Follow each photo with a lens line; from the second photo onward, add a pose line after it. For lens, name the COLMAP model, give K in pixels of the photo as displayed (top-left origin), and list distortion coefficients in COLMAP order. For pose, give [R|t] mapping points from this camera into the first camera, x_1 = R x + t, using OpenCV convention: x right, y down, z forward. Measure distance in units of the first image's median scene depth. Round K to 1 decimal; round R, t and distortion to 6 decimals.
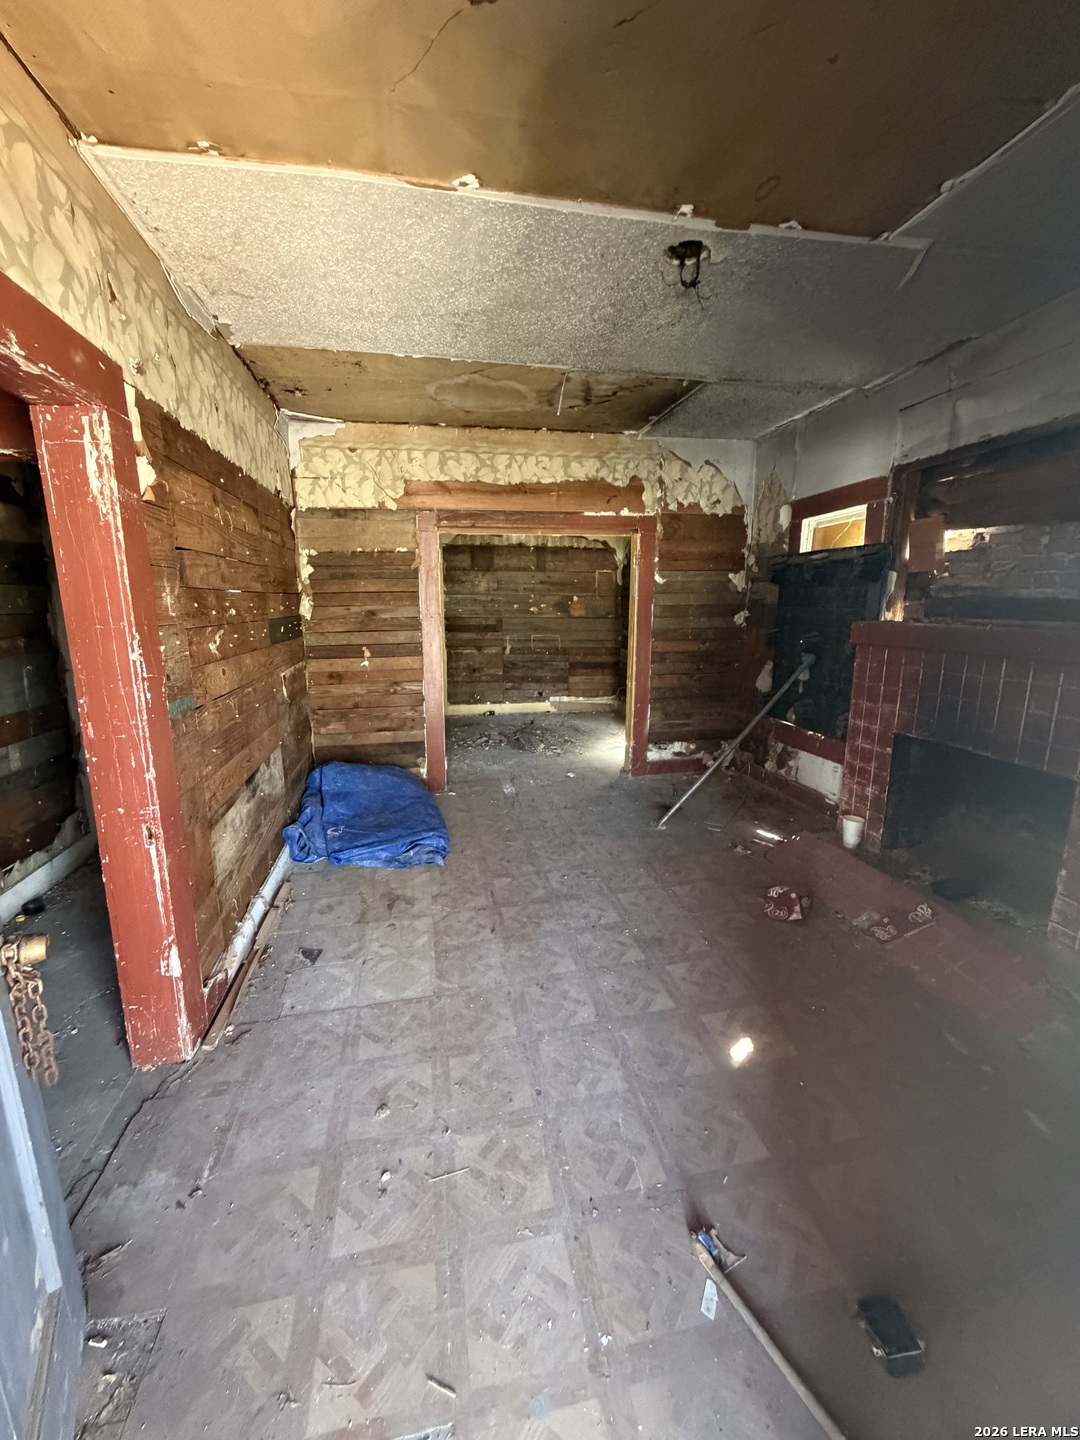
lens RADIAL K [[578.8, 0, 538.5], [0, 578.8, 722.3], [0, 0, 1]] dist [0.003539, -0.000086]
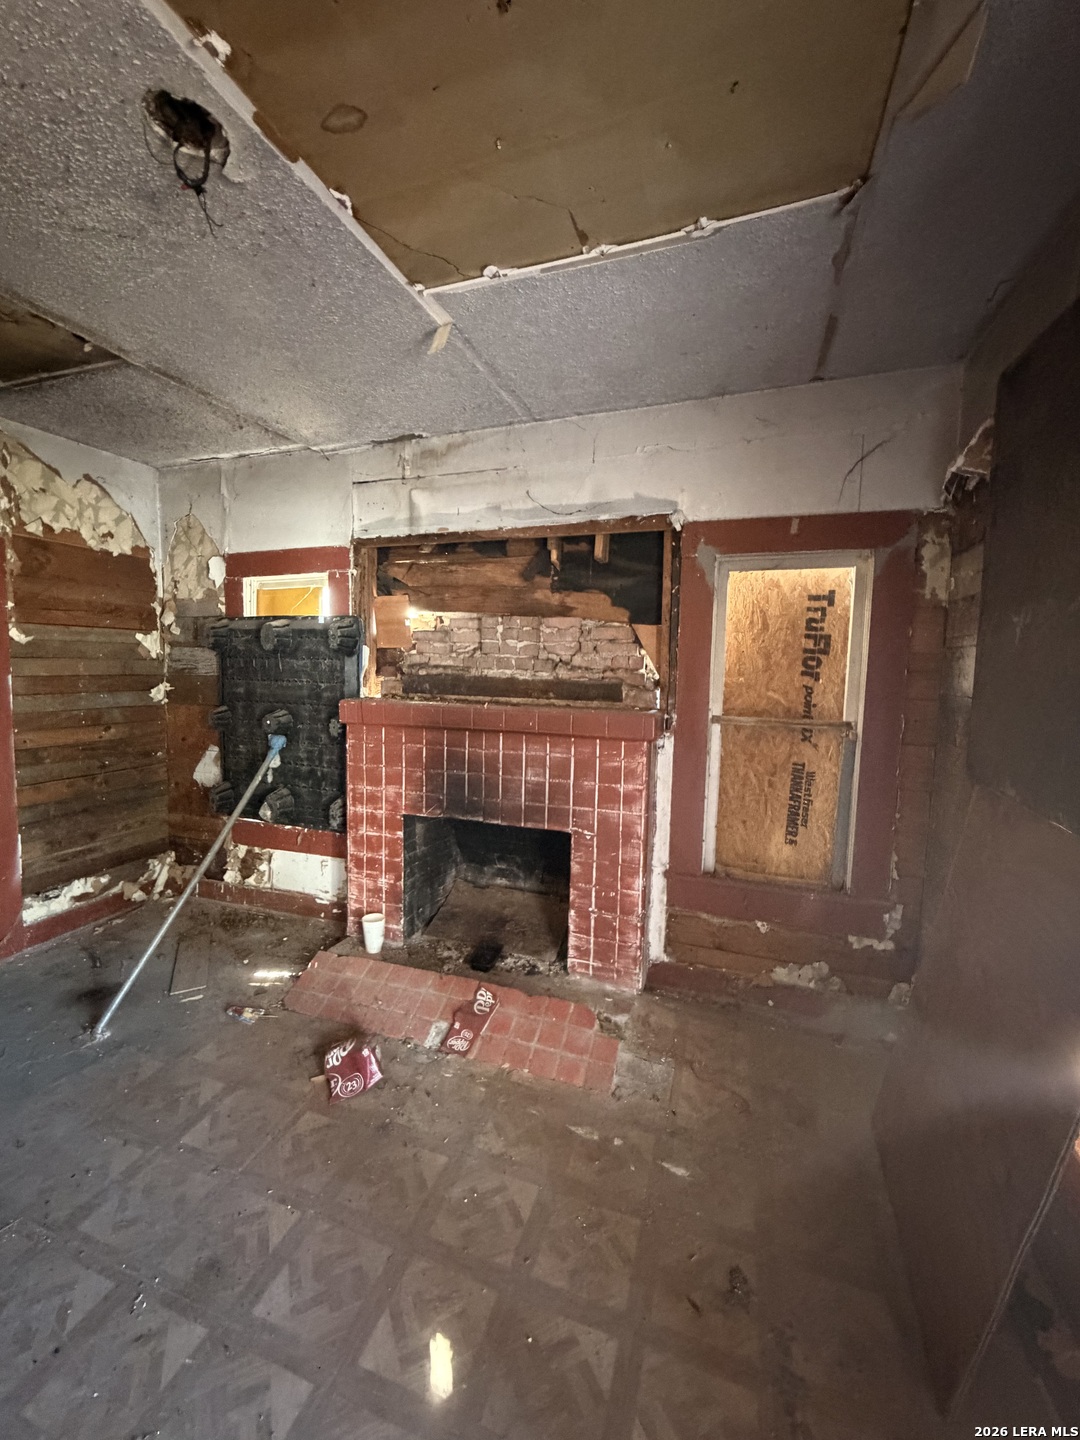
lens RADIAL K [[578.8, 0, 539.0], [0, 578.8, 716.7], [0, 0, 1]] dist [0.003539, -0.000086]
pose [[0.508890, -0.062326, 0.858572, -0.070274], [0.155051, 0.987700, -0.020201, -0.080427], [-0.846753, 0.143403, 0.512294, 0.281696]]
